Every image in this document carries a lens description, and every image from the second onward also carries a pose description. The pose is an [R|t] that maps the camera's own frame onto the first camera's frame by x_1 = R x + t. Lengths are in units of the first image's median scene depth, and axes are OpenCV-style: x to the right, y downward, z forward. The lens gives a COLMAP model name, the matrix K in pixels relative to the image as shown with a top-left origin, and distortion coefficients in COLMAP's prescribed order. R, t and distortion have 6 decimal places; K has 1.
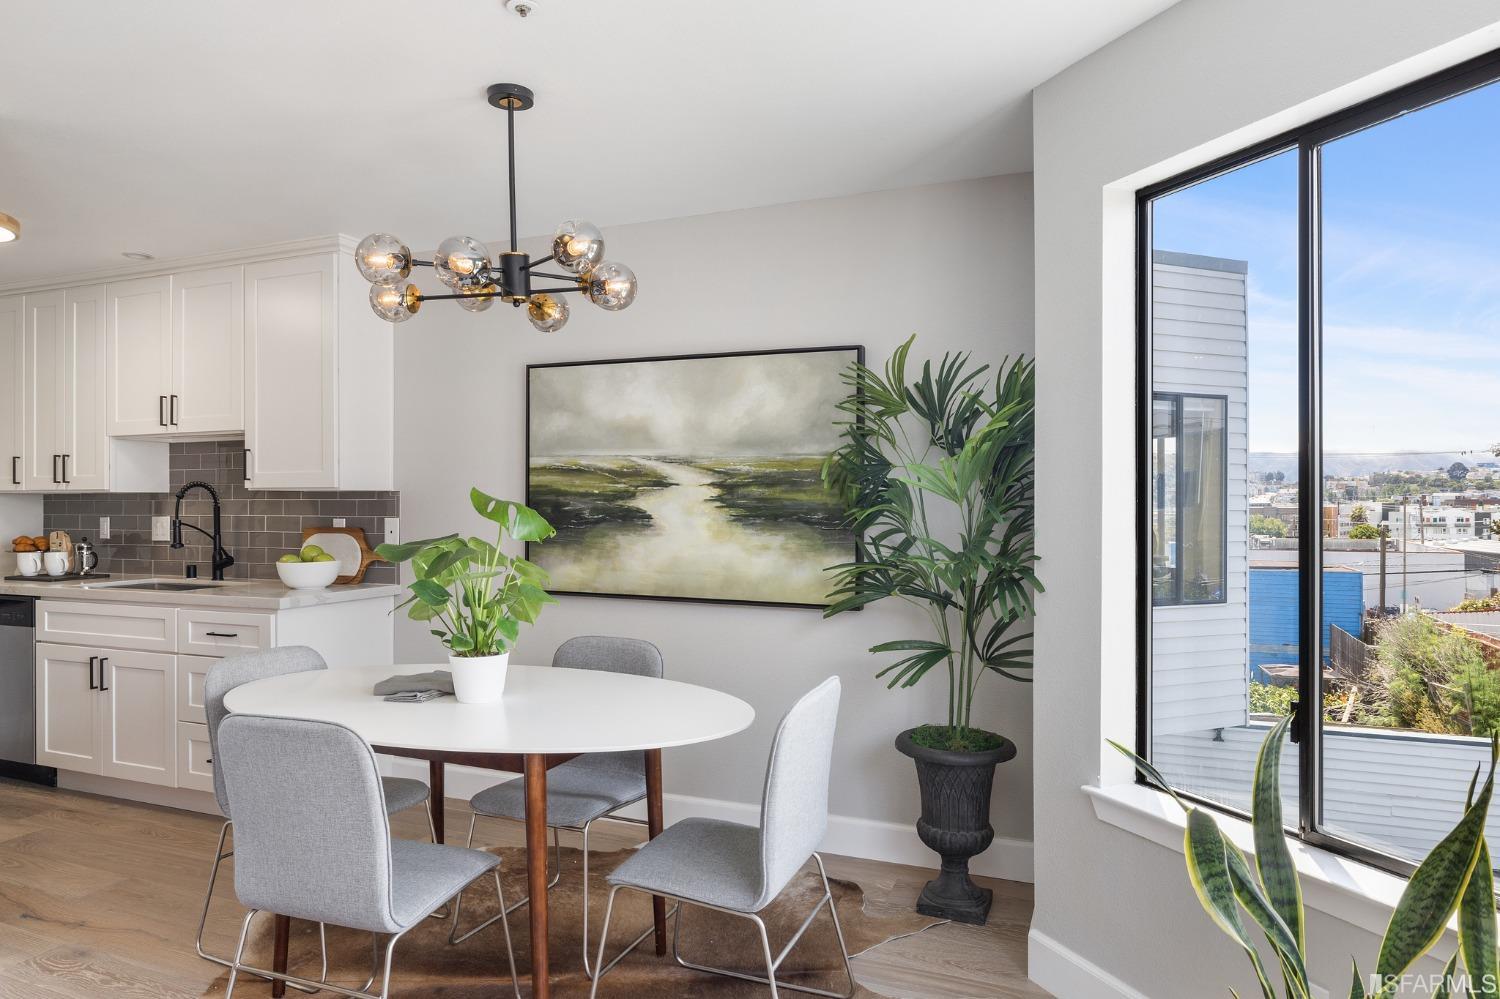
lens RADIAL K [[914.9, 0, 756.5], [0, 914.9, 496.4], [0, 0, 1]] dist [-0.004695, 0.000811]
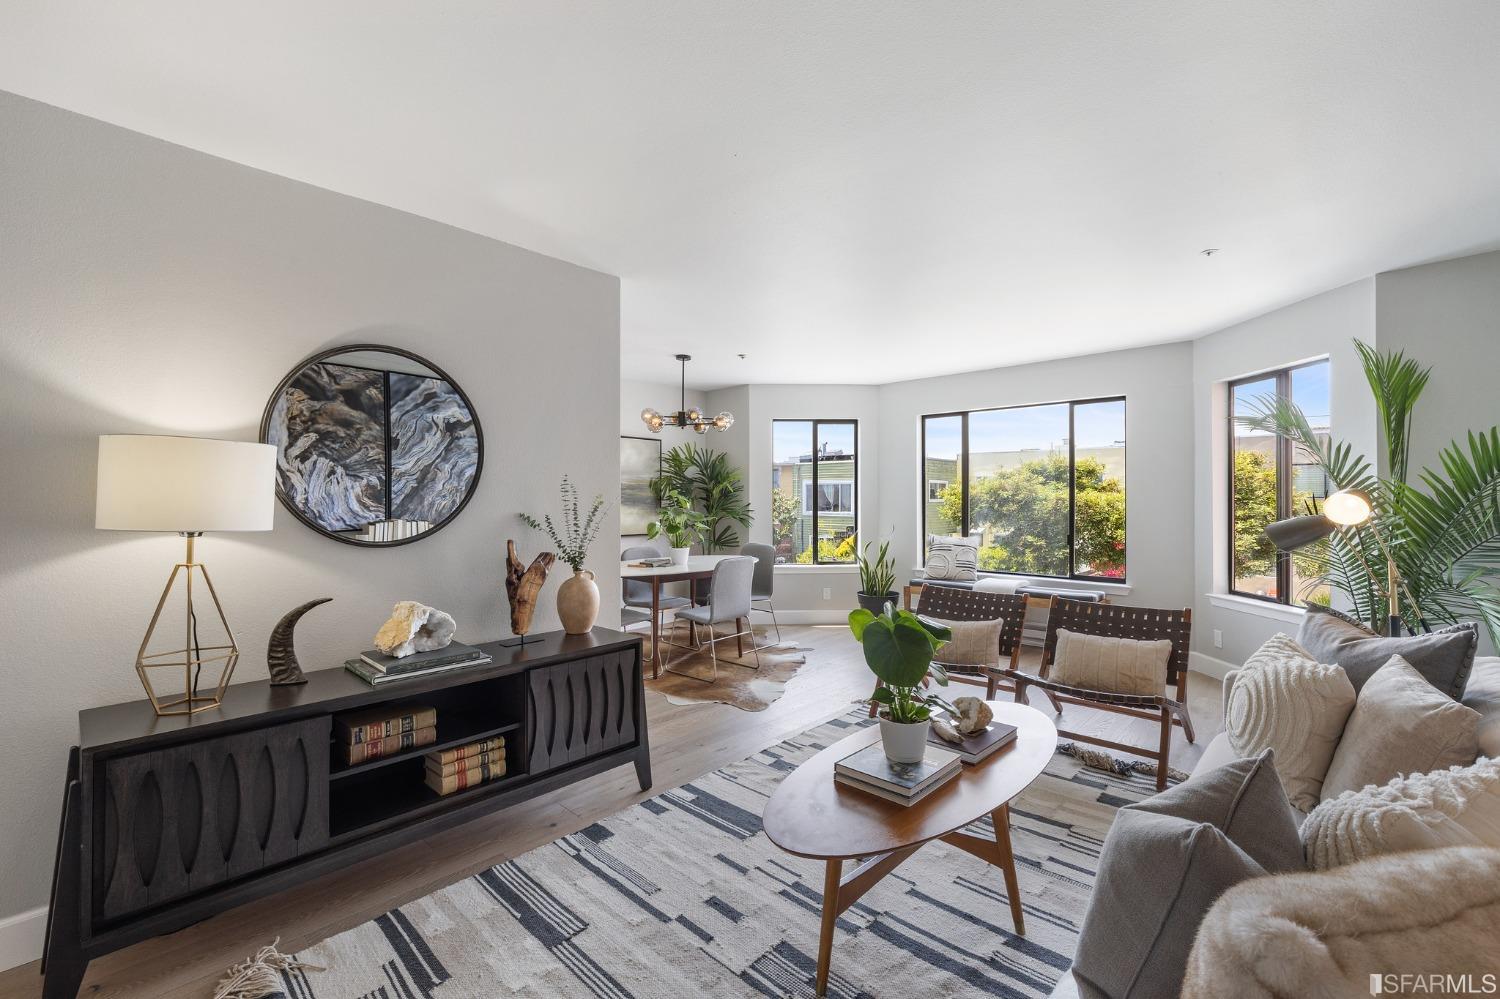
lens RADIAL K [[639.0, 0, 754.6], [0, 639.0, 491.9], [0, 0, 1]] dist [0.007082, -0.000657]
pose [[0.361280, 0.006733, 0.932433, -1.486081], [-0.004447, 0.999975, -0.005498, 0.003783], [-0.932447, -0.002160, 0.361301, 0.034764]]
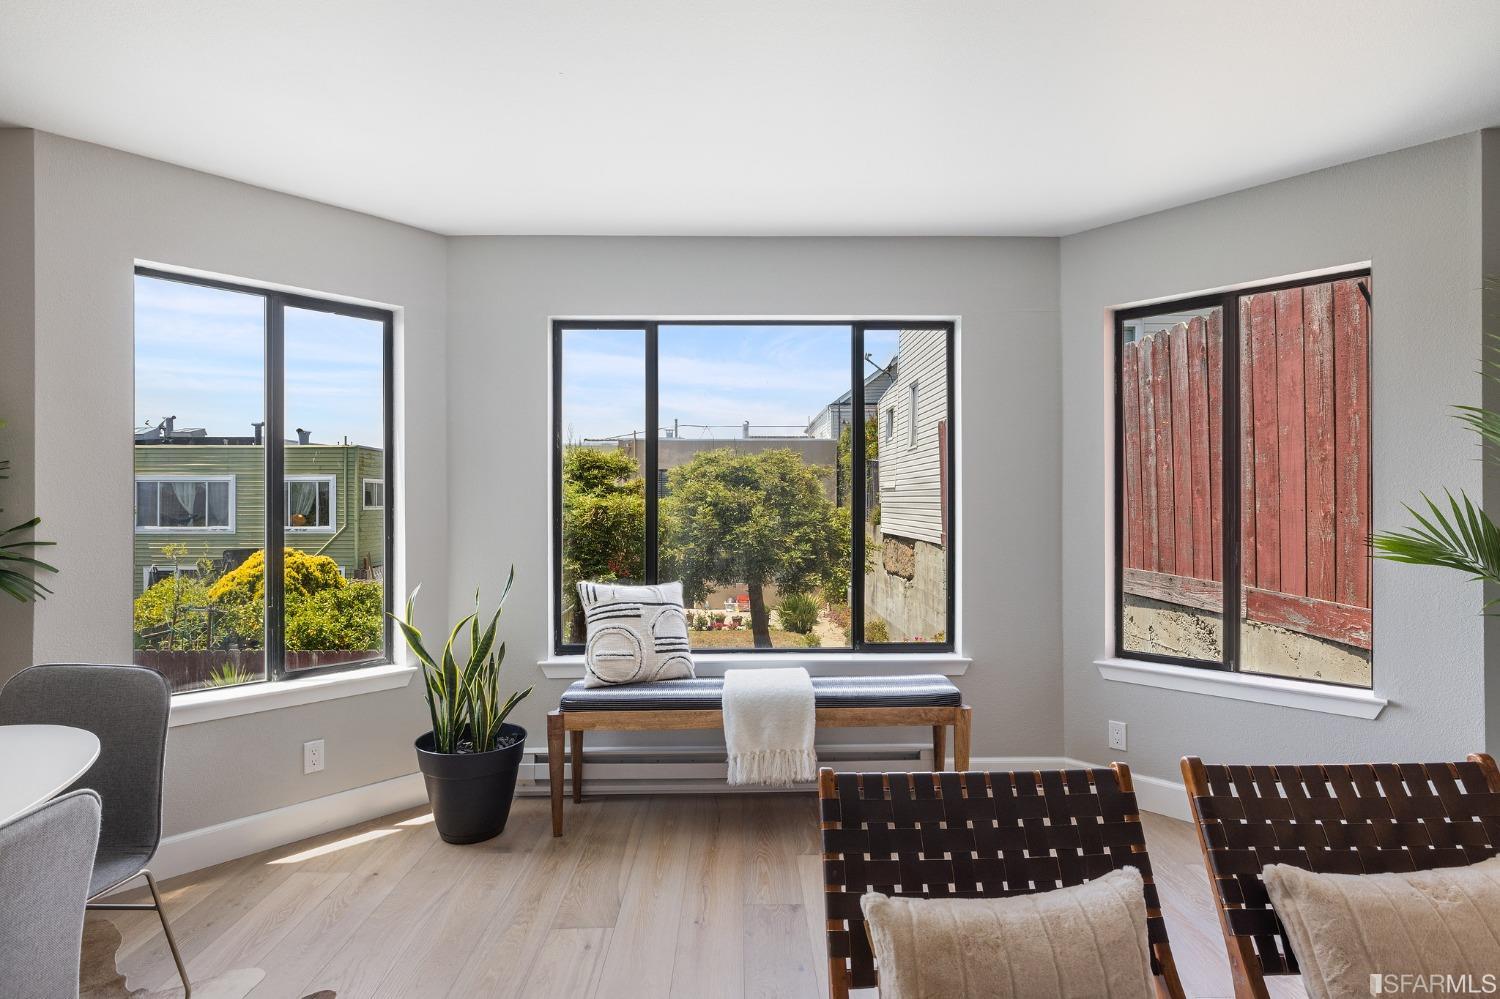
lens RADIAL K [[775.6, 0, 762.1], [0, 775.6, 501.0], [0, 0, 1]] dist [-0.004454, 0.001104]
pose [[-0.389809, 0.001714, 0.920894, -0.660593], [-0.003461, 0.999988, -0.003326, 0.009391], [-0.920889, -0.004483, -0.389798, 0.384891]]
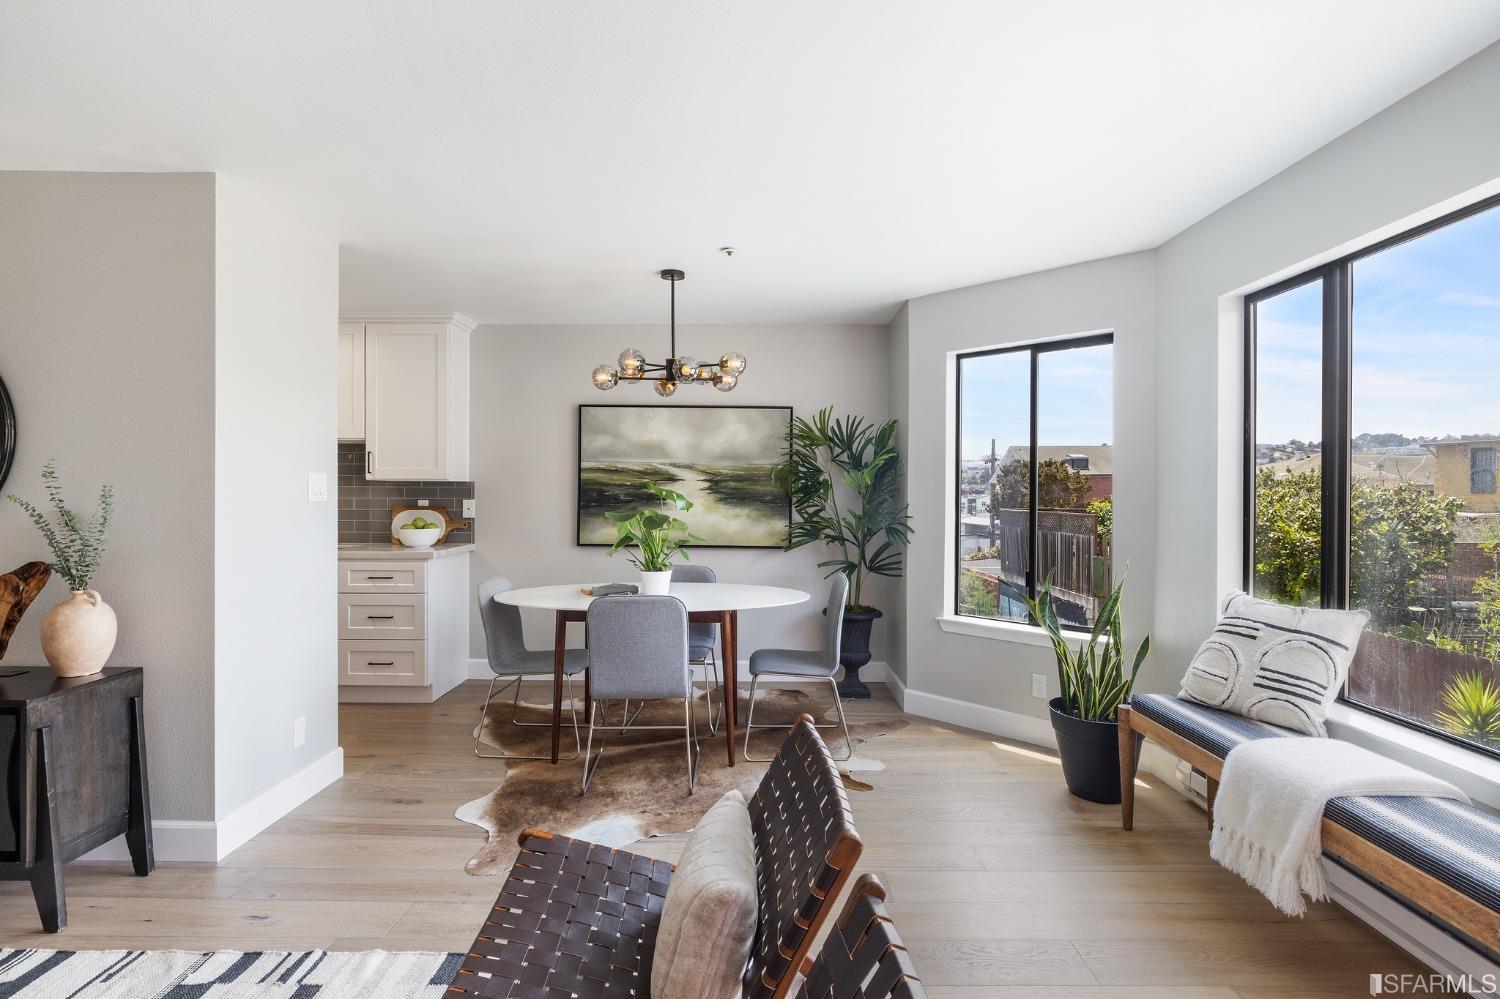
lens RADIAL K [[721.8, 0, 748.1], [0, 721.8, 492.6], [0, 0, 1]] dist [0.001668, 0.002334]
pose [[0.929931, 0.004212, 0.367709, -0.478027], [-0.007607, 0.999941, 0.007785, -0.000697], [-0.367654, -0.010036, 0.929908, -0.317025]]
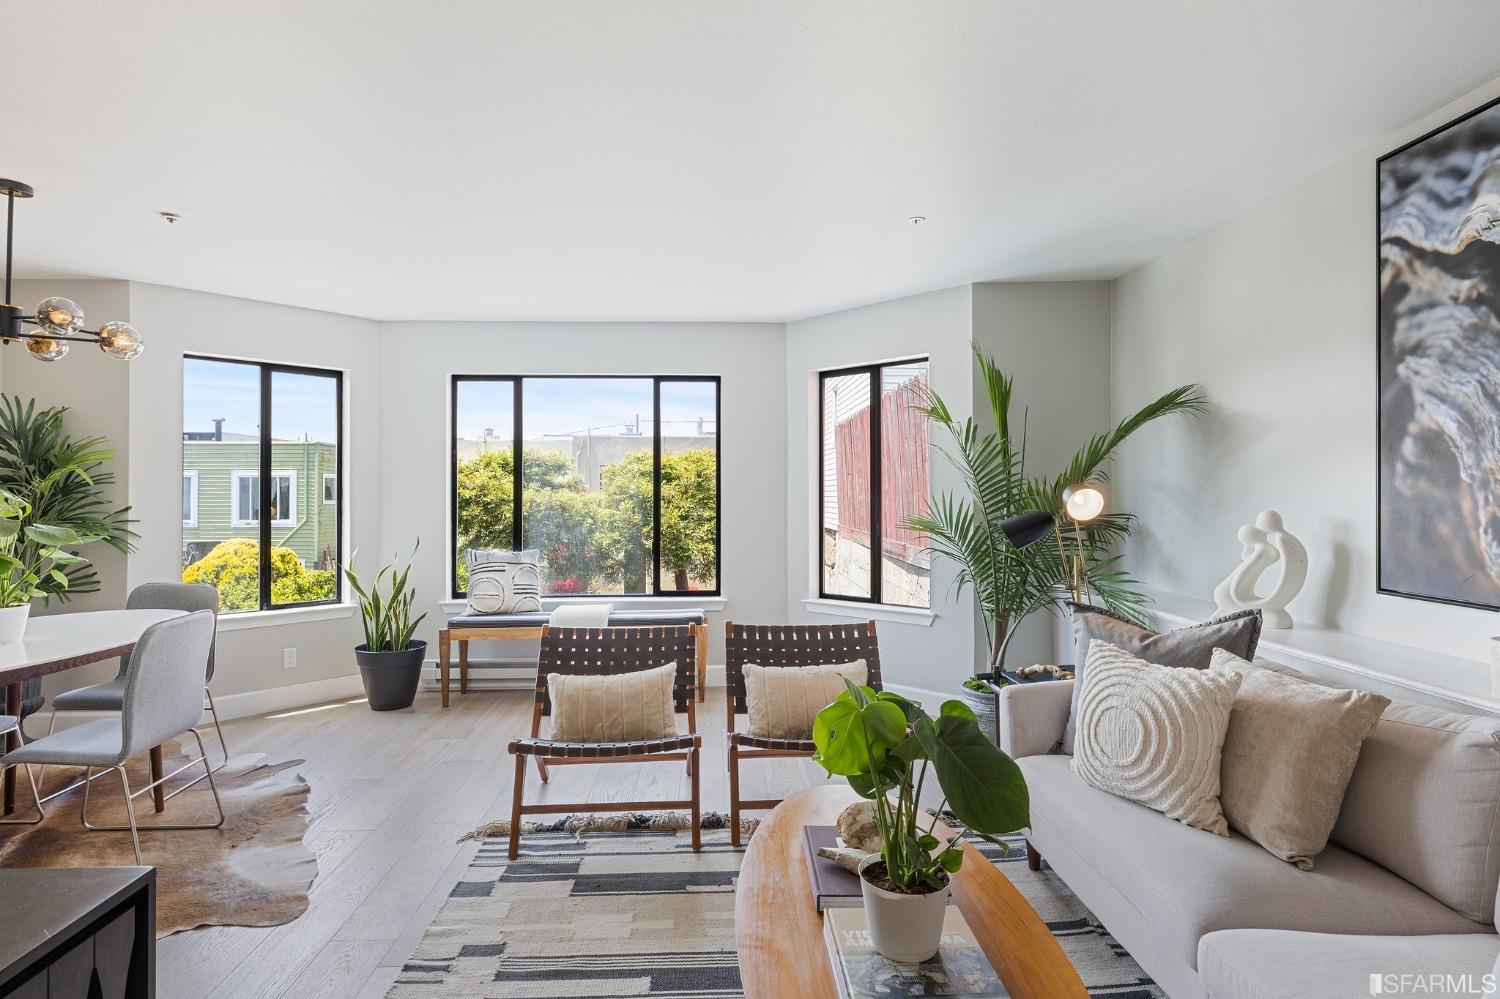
lens RADIAL K [[786.6, 0, 751.6], [0, 786.6, 489.5], [0, 0, 1]] dist [-0.002910, -0.001091]
pose [[-0.411769, 0.008584, 0.911248, -1.247223], [-0.003693, 0.999932, -0.011088, 0.009415], [-0.911281, -0.007931, -0.411709, 0.340123]]
